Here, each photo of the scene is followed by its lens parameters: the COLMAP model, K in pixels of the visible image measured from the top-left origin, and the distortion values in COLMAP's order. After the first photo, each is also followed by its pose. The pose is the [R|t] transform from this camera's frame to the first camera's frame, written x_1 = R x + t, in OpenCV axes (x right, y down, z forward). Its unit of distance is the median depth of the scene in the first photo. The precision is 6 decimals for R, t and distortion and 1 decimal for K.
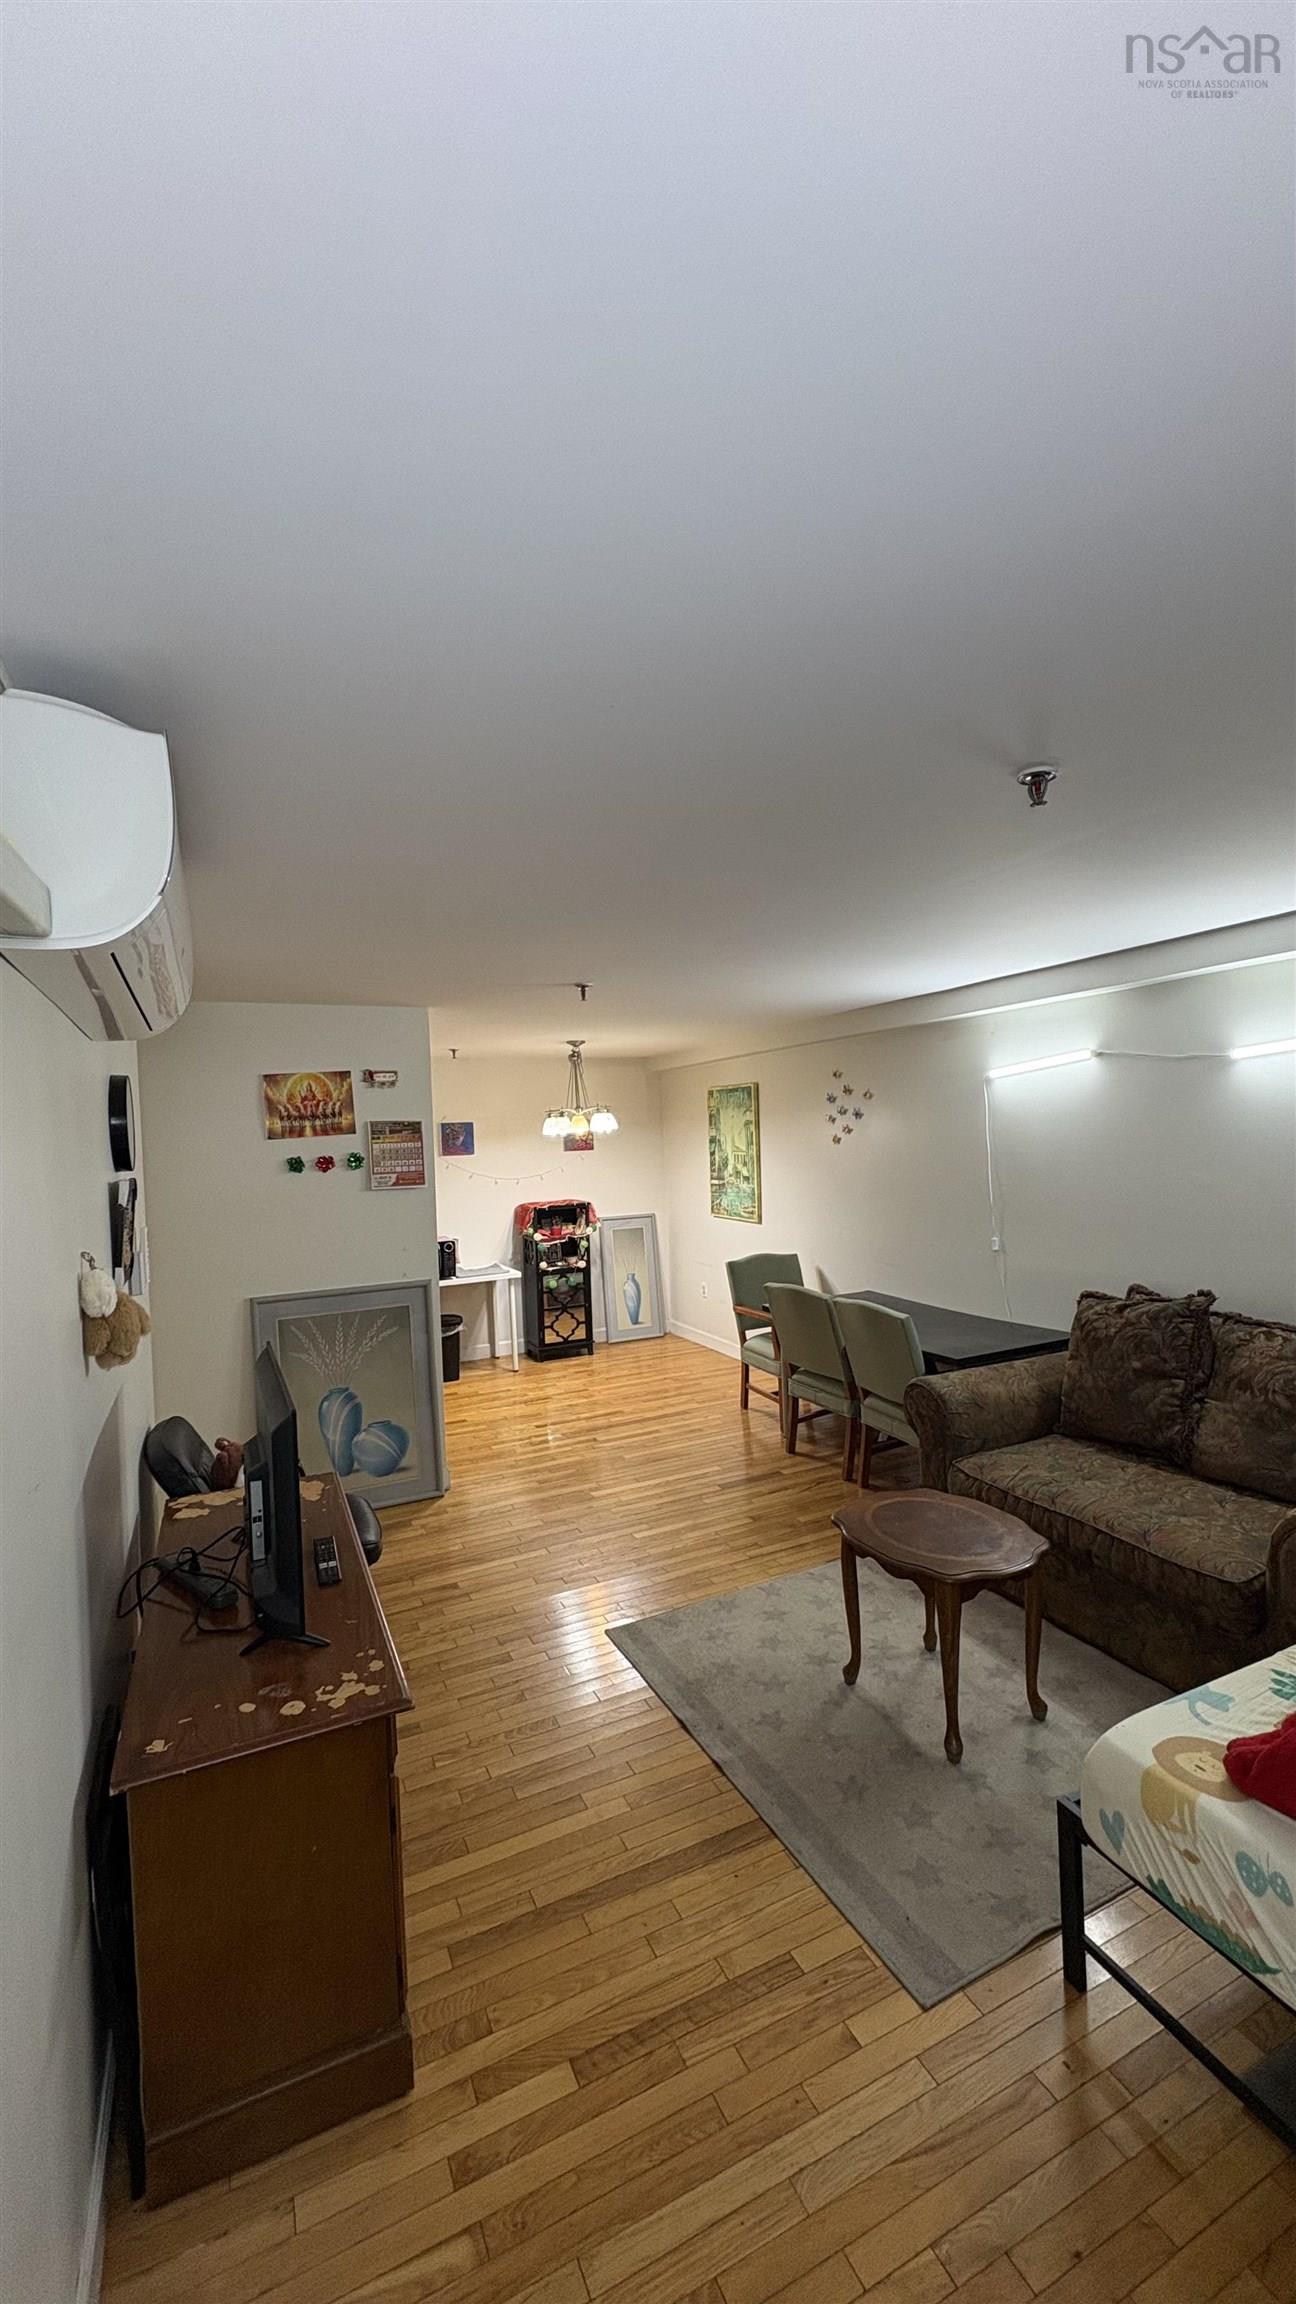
lens RADIAL K [[915.5, 0, 648.0], [0, 915.5, 1152.0], [0, 0, 1]] dist [-0.002838, 0.000220]
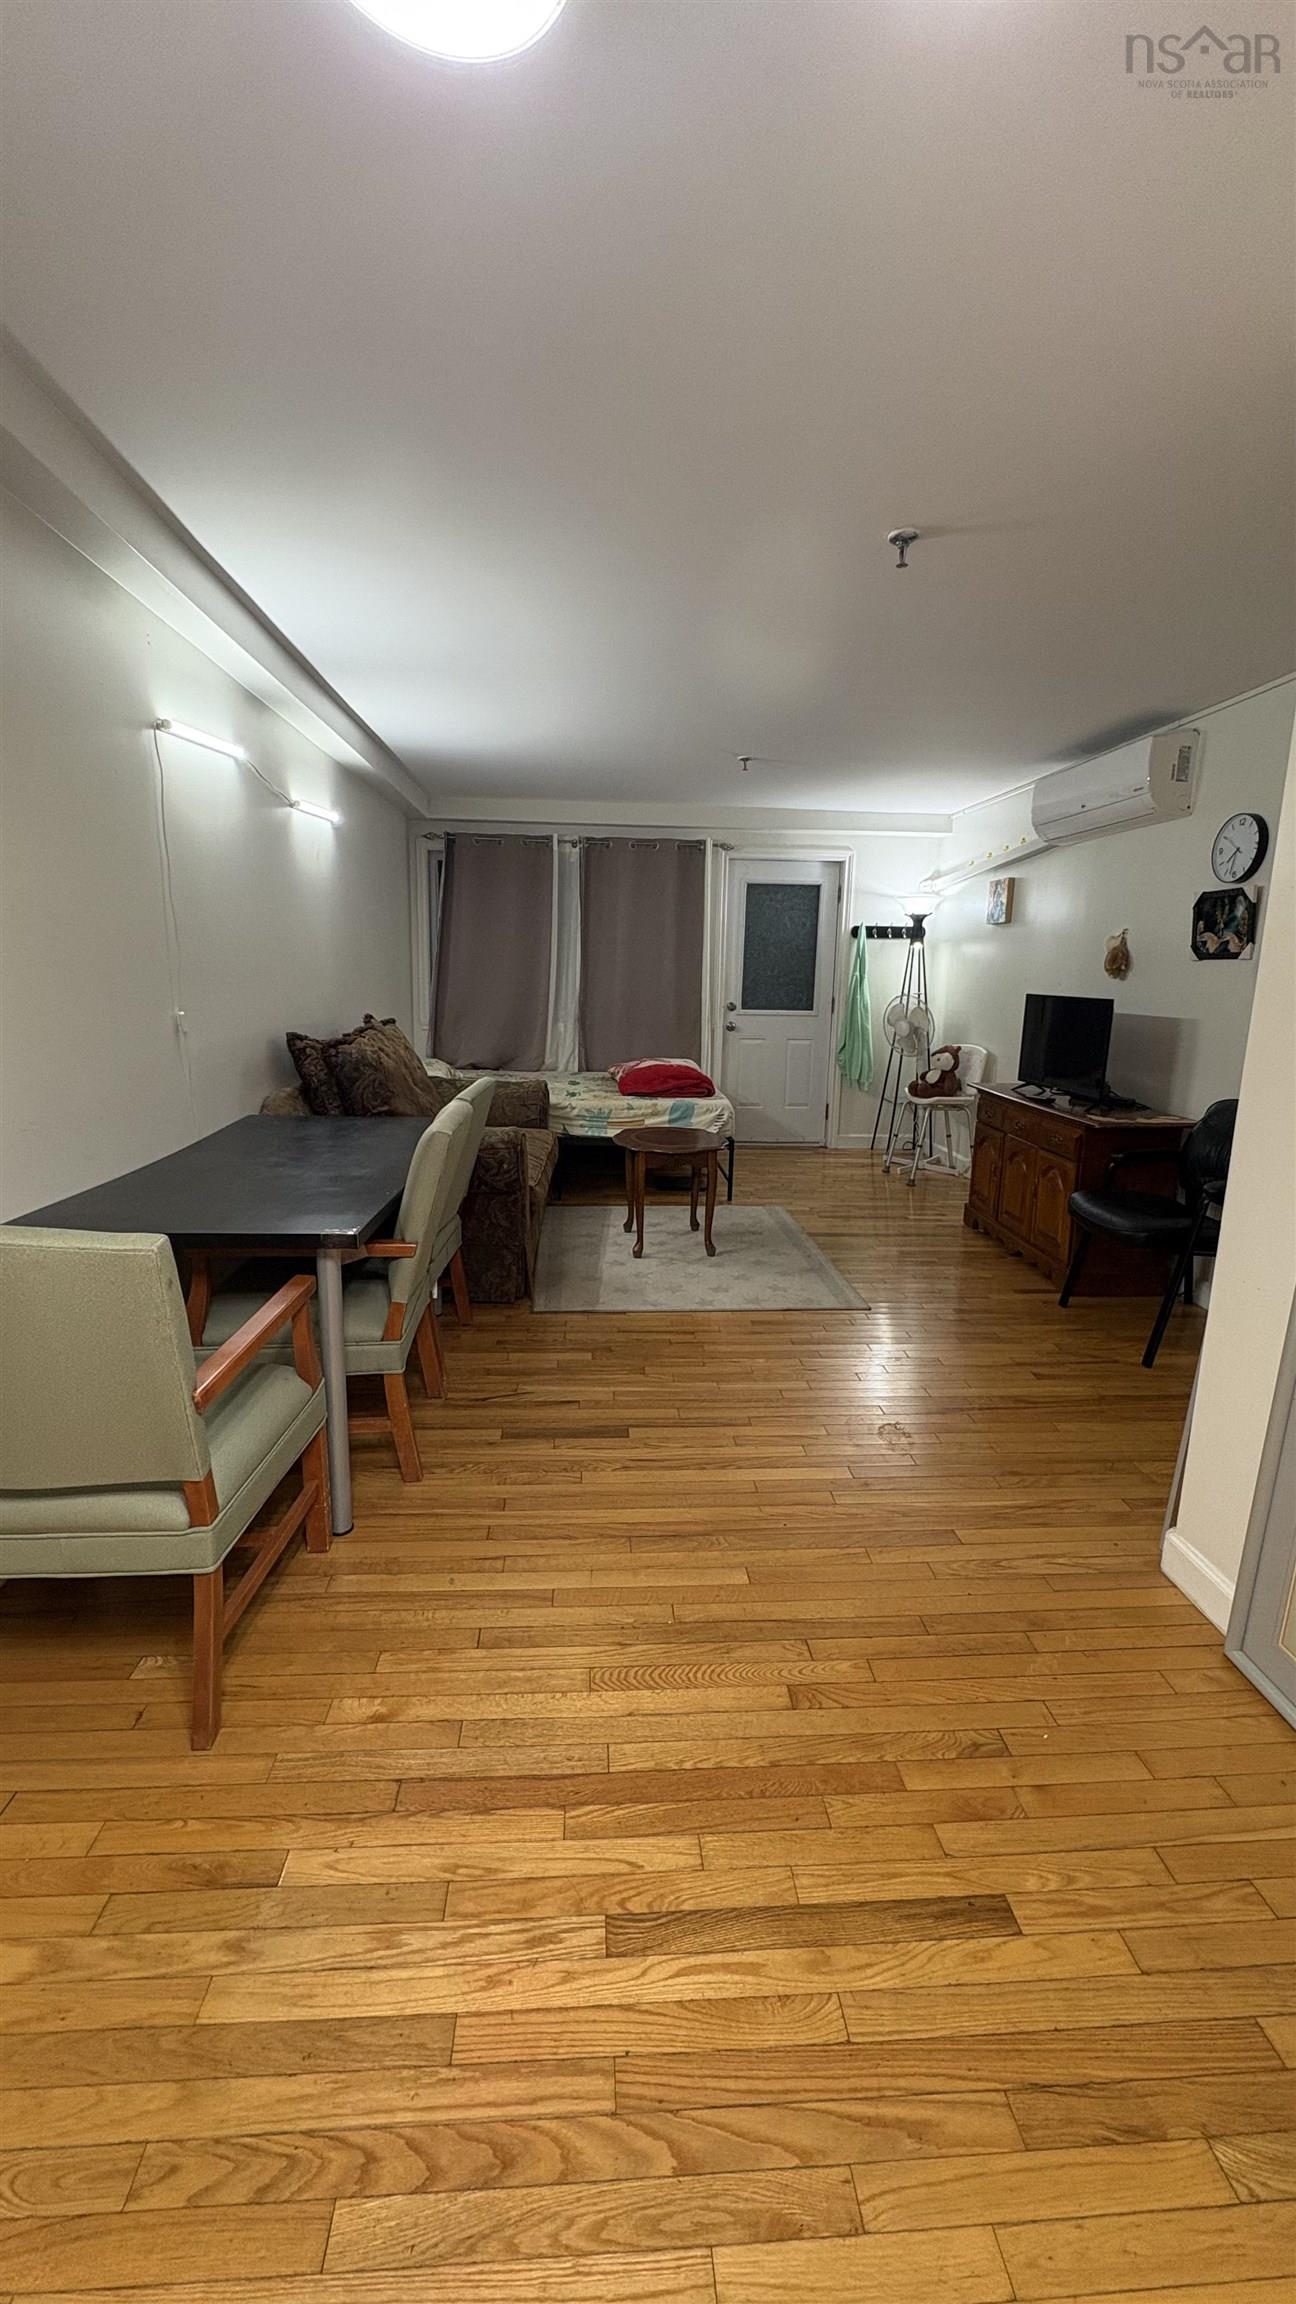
lens RADIAL K [[915.5, 0, 648.0], [0, 915.5, 1152.0], [0, 0, 1]] dist [-0.002838, 0.000220]
pose [[-0.930343, -0.060443, 0.361675, -0.135549], [0.013778, 0.979863, 0.199194, 0.075636], [-0.366432, 0.190302, -0.910776, 1.505946]]
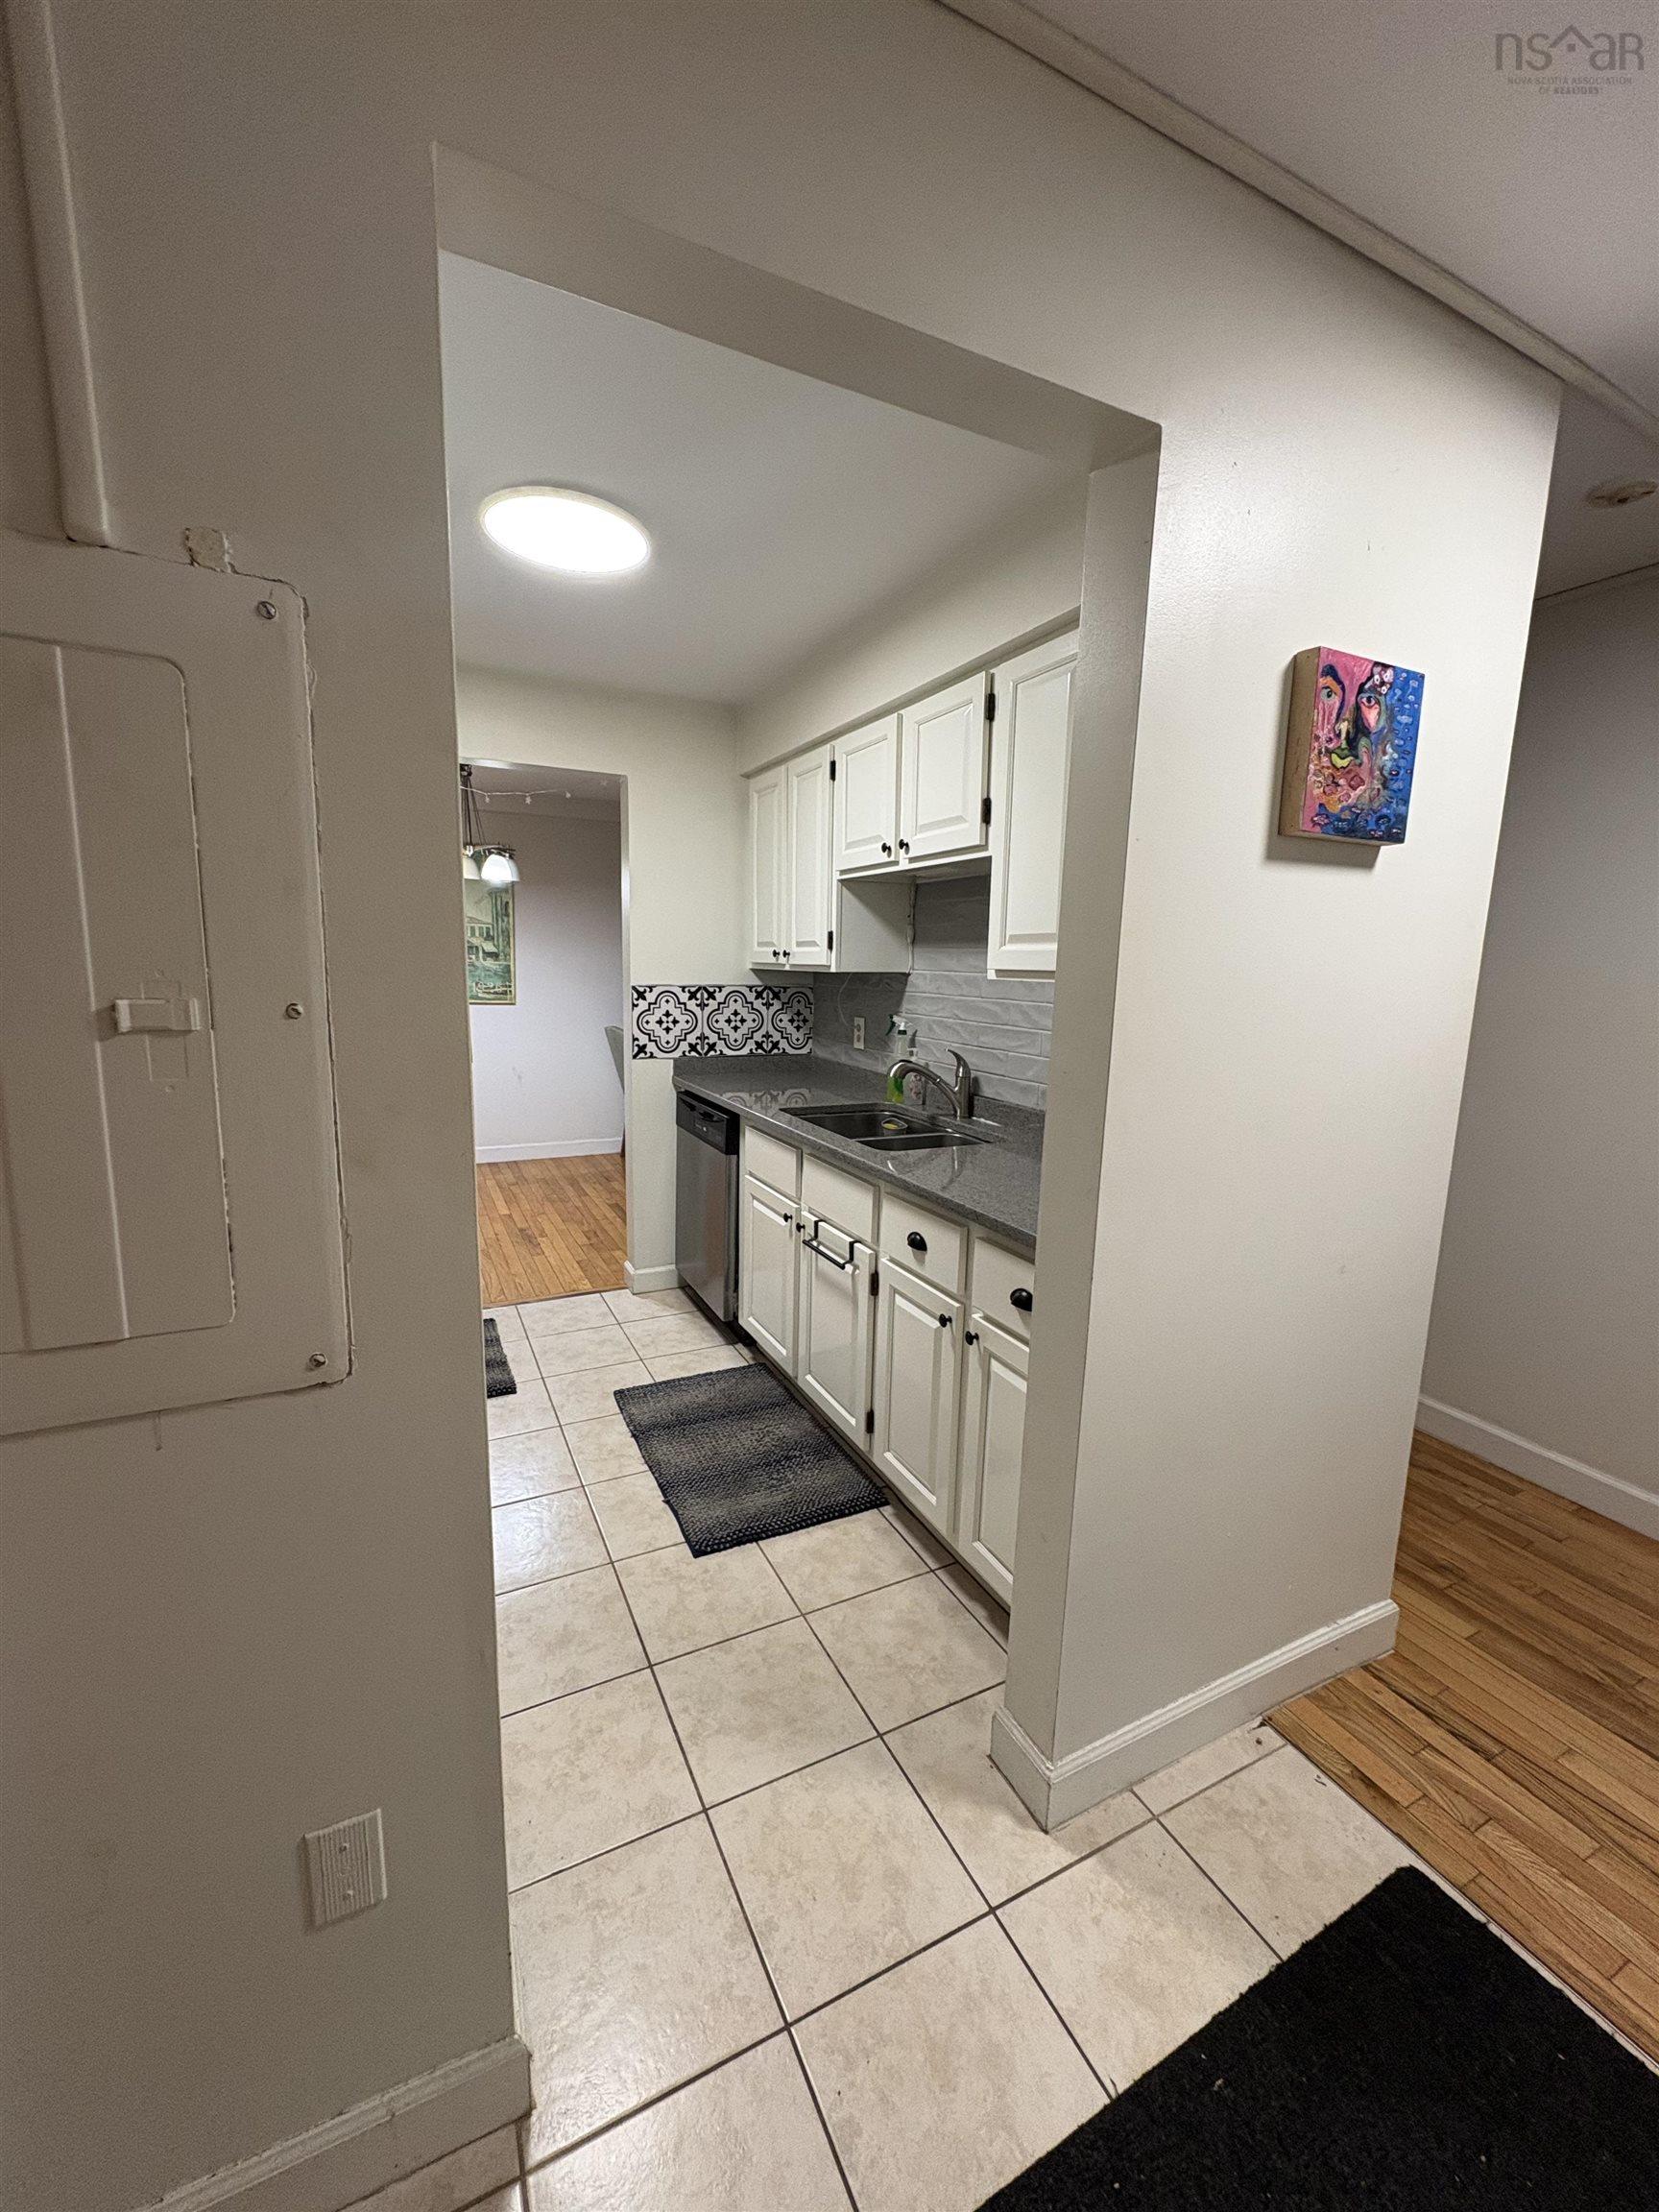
lens RADIAL K [[878.7, 0, 829.5], [0, 878.7, 1106.0], [0, 0, 1]] dist [-0.000555, 0.000047]
pose [[-0.025402, -0.127489, 0.991515, -1.146216], [-0.004604, 0.991839, 0.127413, 0.096844], [-0.999667, -0.001328, -0.025782, 1.043179]]
